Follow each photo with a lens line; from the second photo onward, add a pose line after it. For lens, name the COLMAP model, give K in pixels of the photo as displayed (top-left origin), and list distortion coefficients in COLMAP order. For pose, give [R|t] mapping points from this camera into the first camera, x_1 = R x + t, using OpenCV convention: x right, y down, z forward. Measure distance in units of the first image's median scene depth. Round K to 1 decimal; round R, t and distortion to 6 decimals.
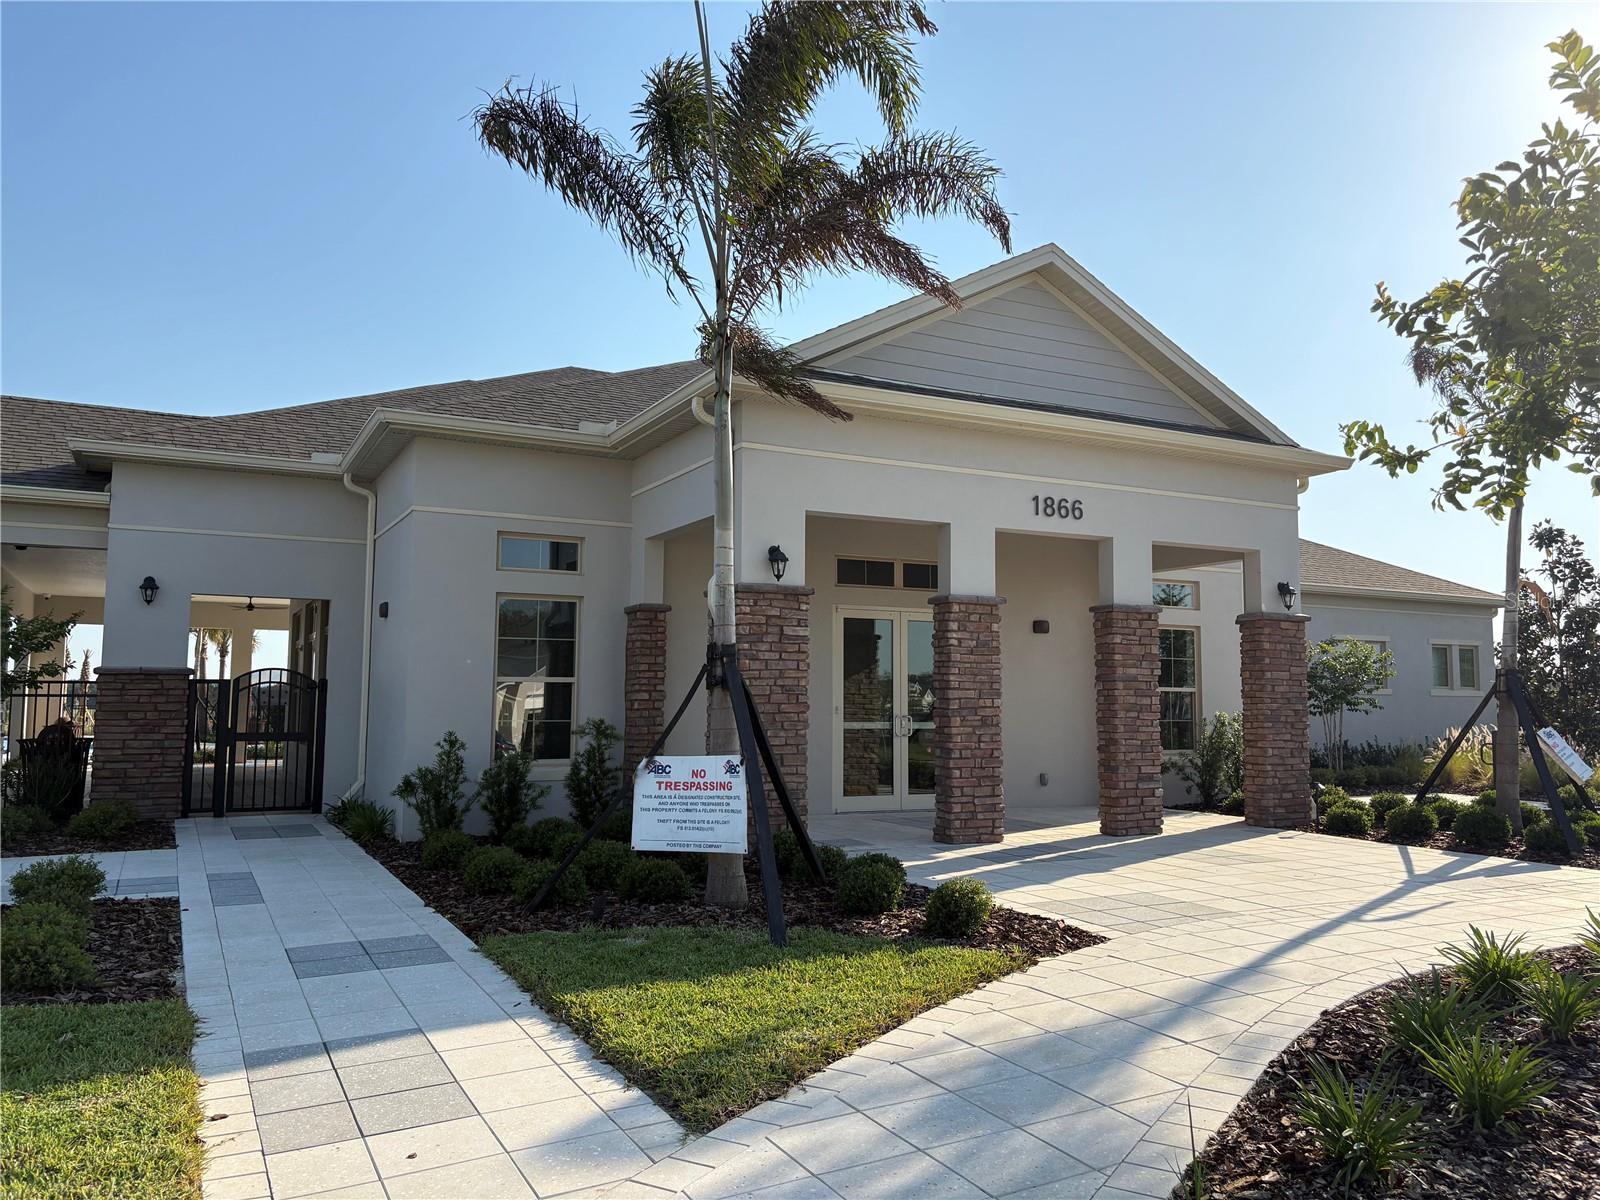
lens RADIAL K [[1224.7, 0, 801.3], [0, 1224.7, 598.1], [0, 0, 1]] dist [0.045834, -0.044339]
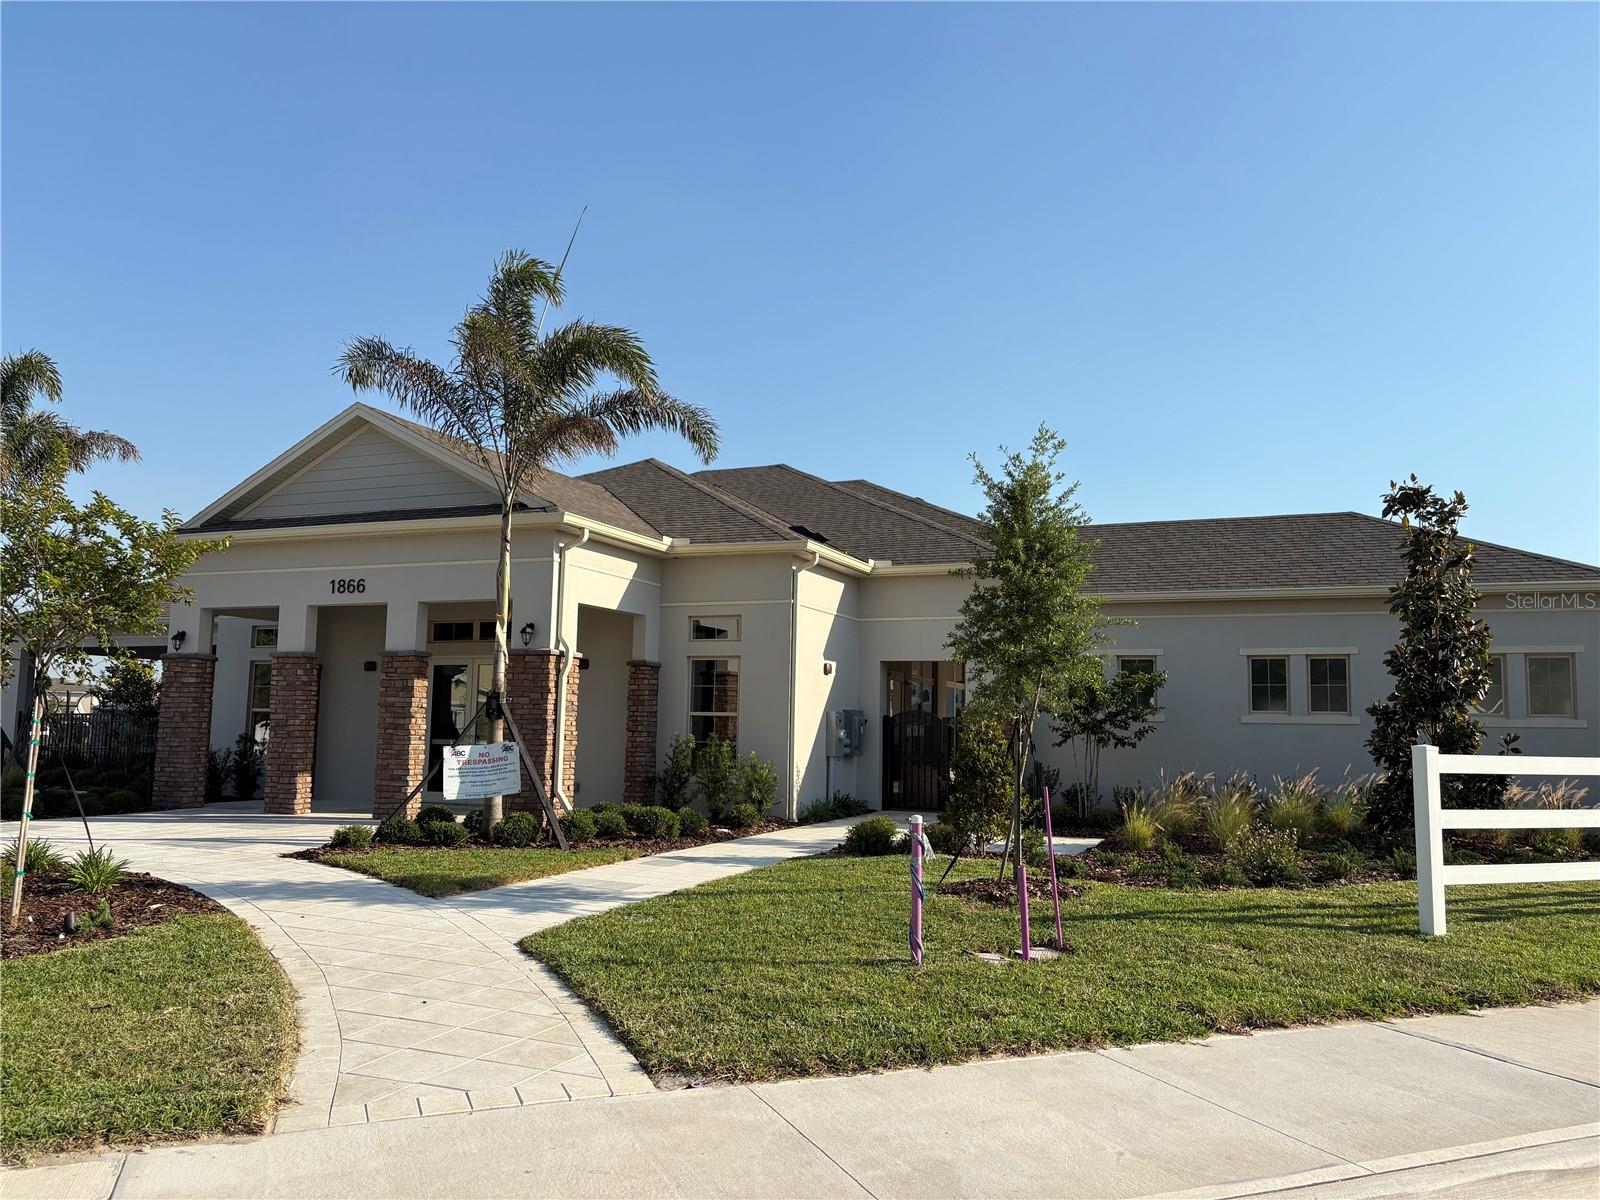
lens RADIAL K [[1224.7, 0, 787.8], [0, 1224.7, 602.4], [0, 0, 1]] dist [0.045834, -0.044339]
pose [[0.632686, -0.077162, -0.770555, 1.607234], [0.053035, 0.997005, -0.056292, 0.052294], [0.772590, -0.005251, 0.634883, 0.473629]]
